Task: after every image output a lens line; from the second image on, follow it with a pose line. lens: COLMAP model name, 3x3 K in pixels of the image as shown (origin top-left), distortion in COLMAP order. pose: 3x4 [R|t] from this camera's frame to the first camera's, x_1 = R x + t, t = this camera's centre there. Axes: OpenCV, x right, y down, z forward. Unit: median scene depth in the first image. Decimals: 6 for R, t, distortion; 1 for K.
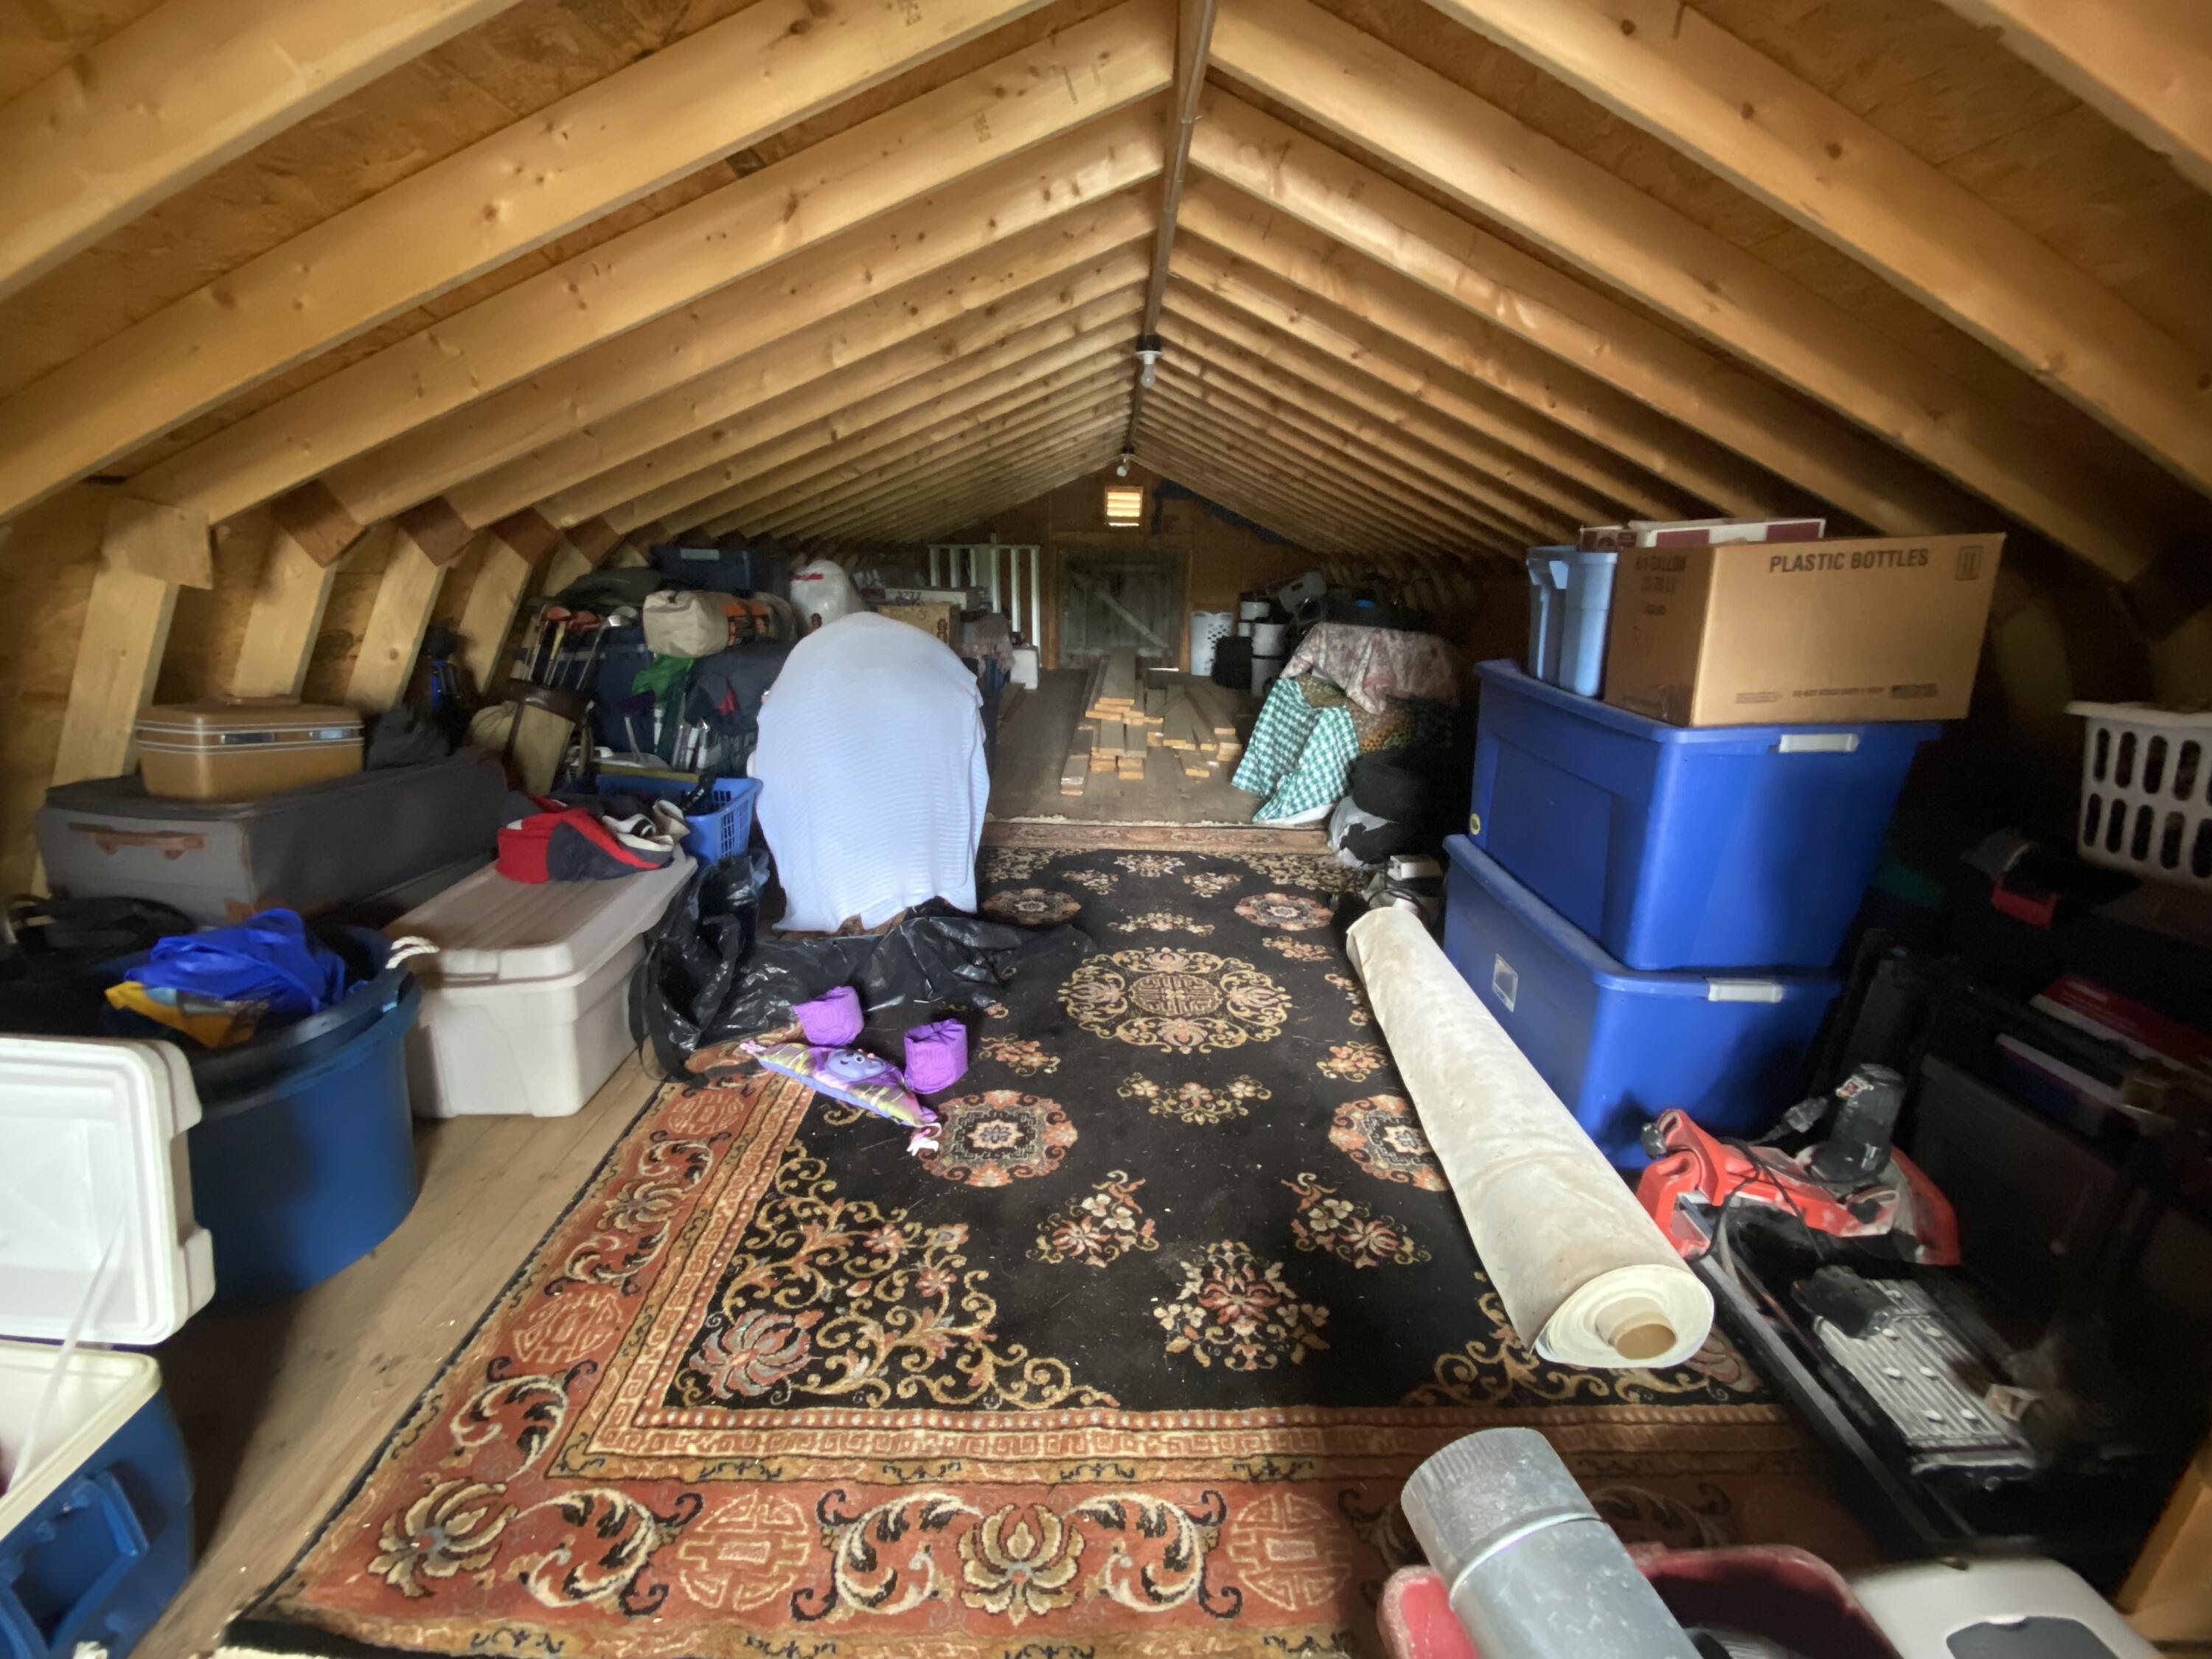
lens RADIAL K [[891.0, 0, 1090.6], [0, 891.0, 843.5], [0, 0, 1]] dist [0.000912, -0.000032]
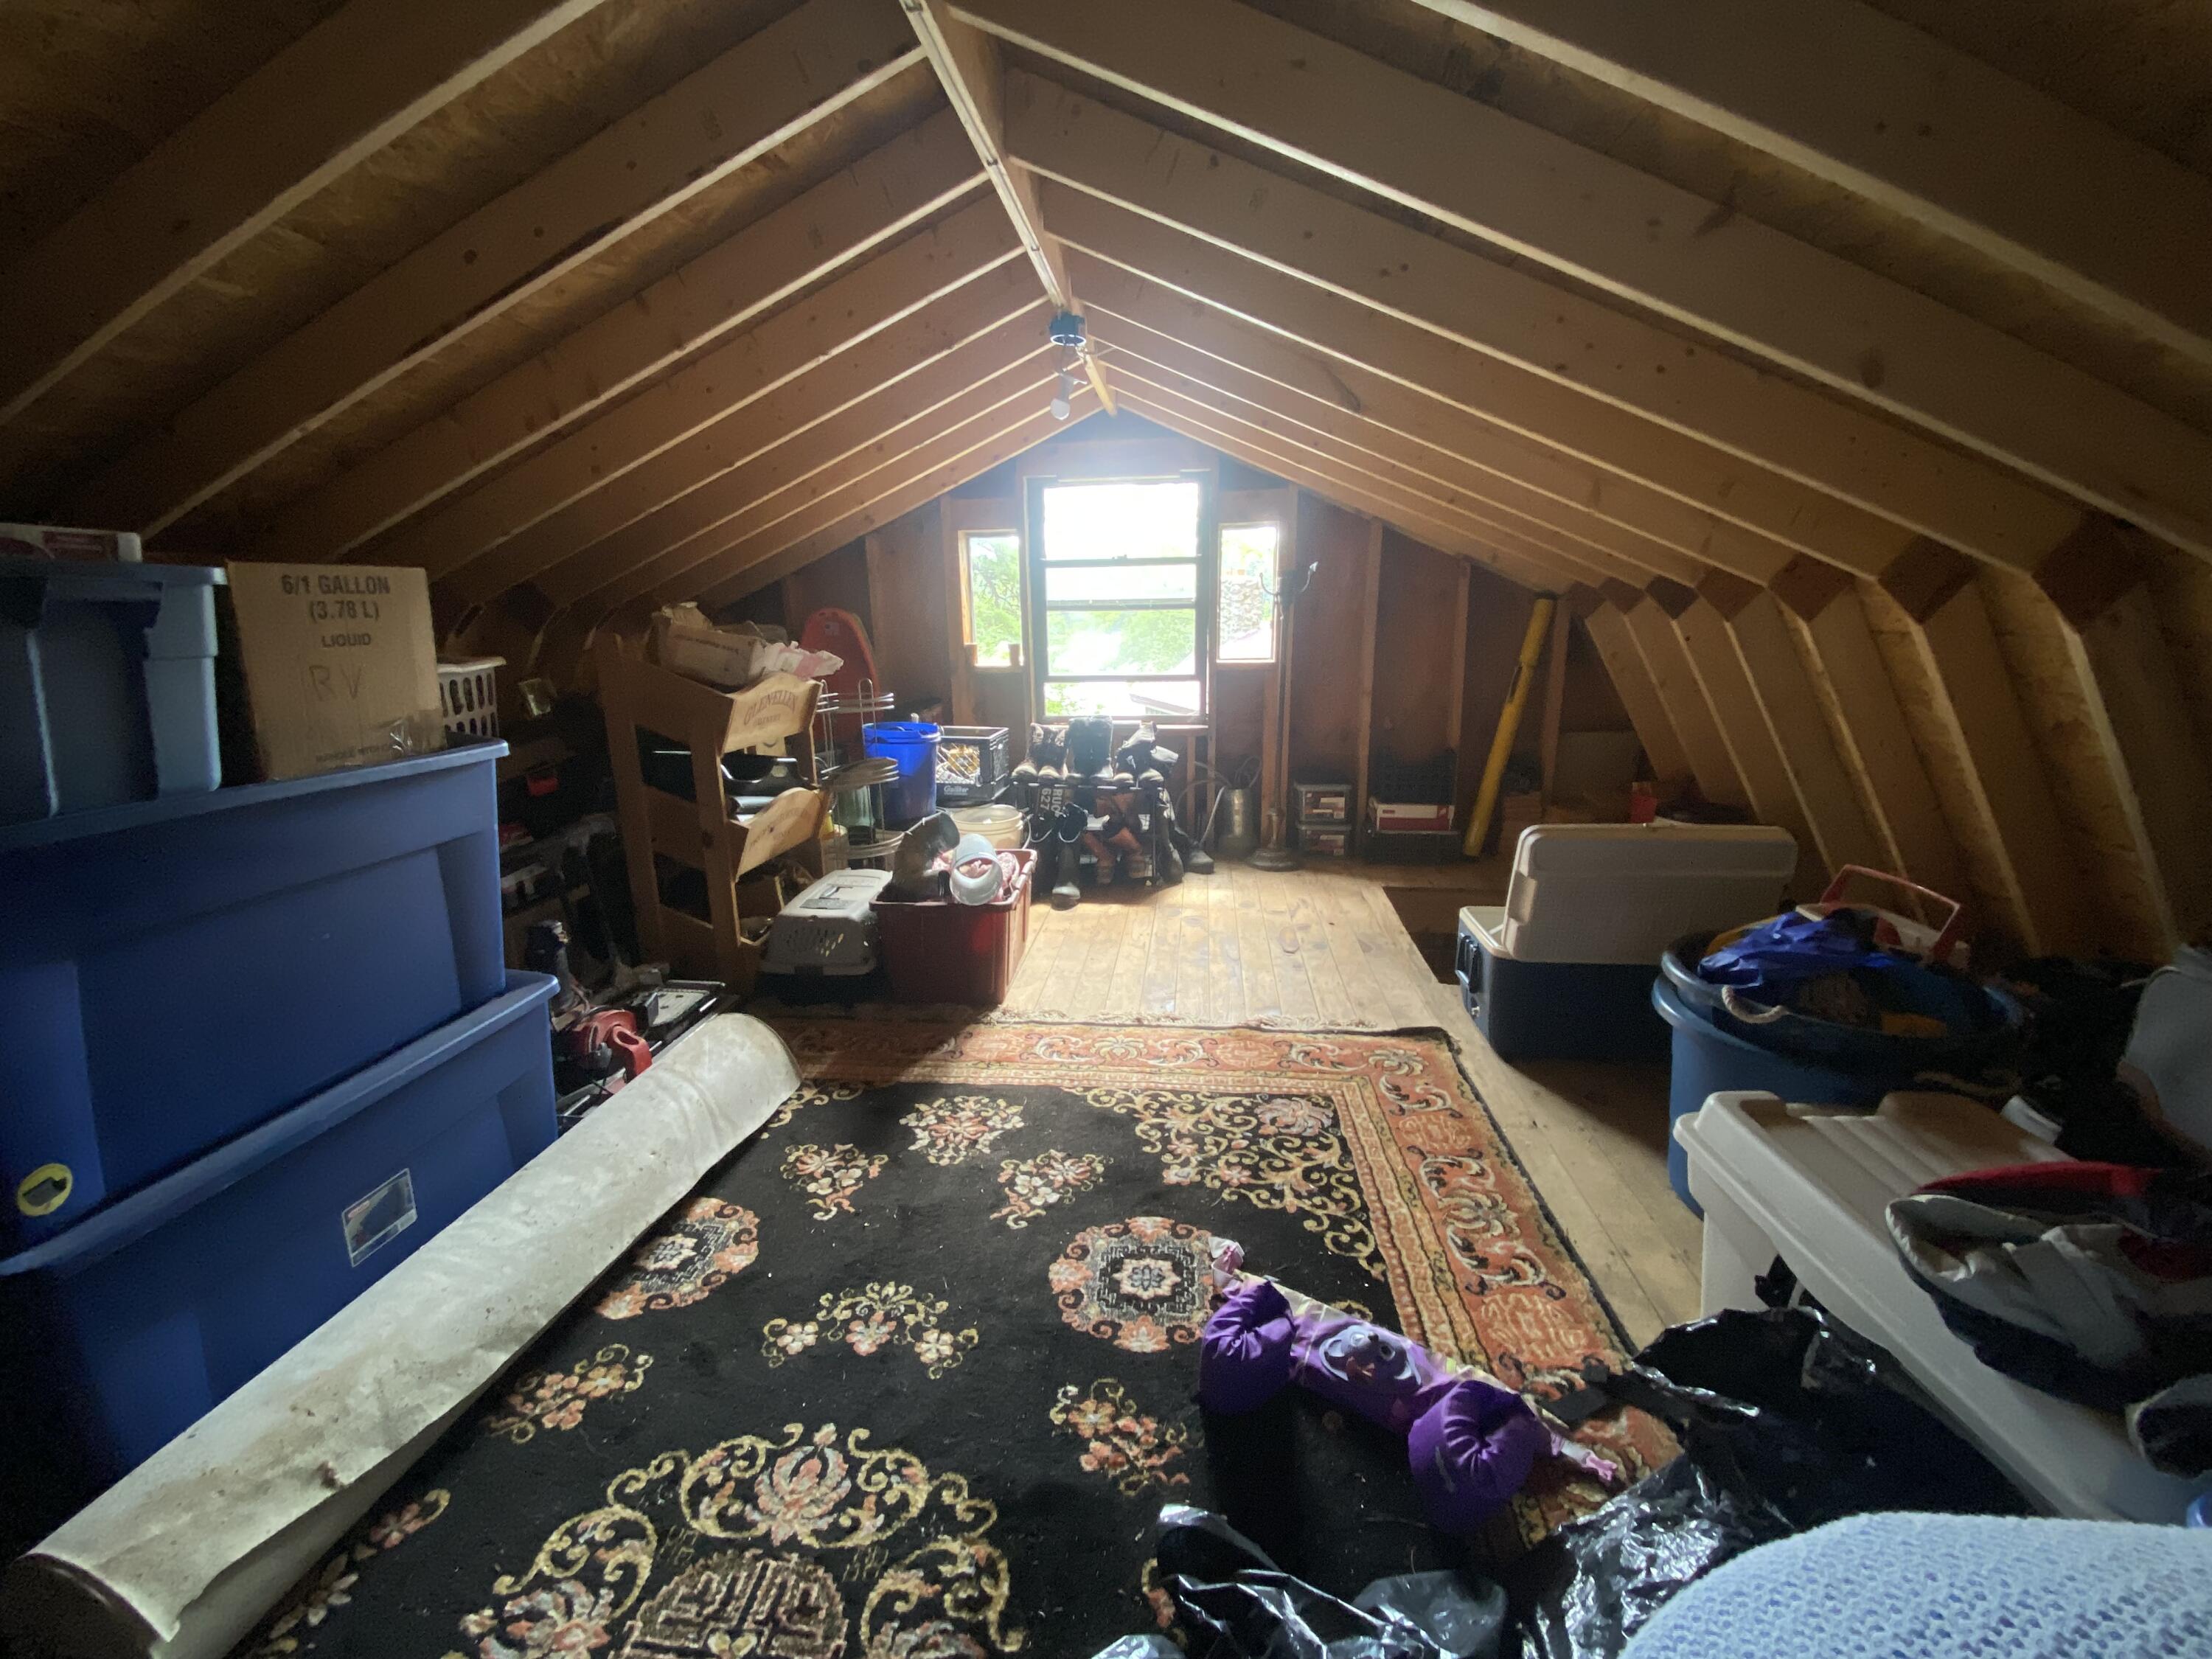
lens RADIAL K [[891.0, 0, 1100.1], [0, 891.0, 817.1], [0, 0, 1]] dist [0.000912, -0.000032]
pose [[-0.994906, -0.035617, 0.094307, -0.148689], [0.017962, 0.857902, 0.513499, -0.550041], [-0.099195, 0.512577, -0.852892, 1.753112]]
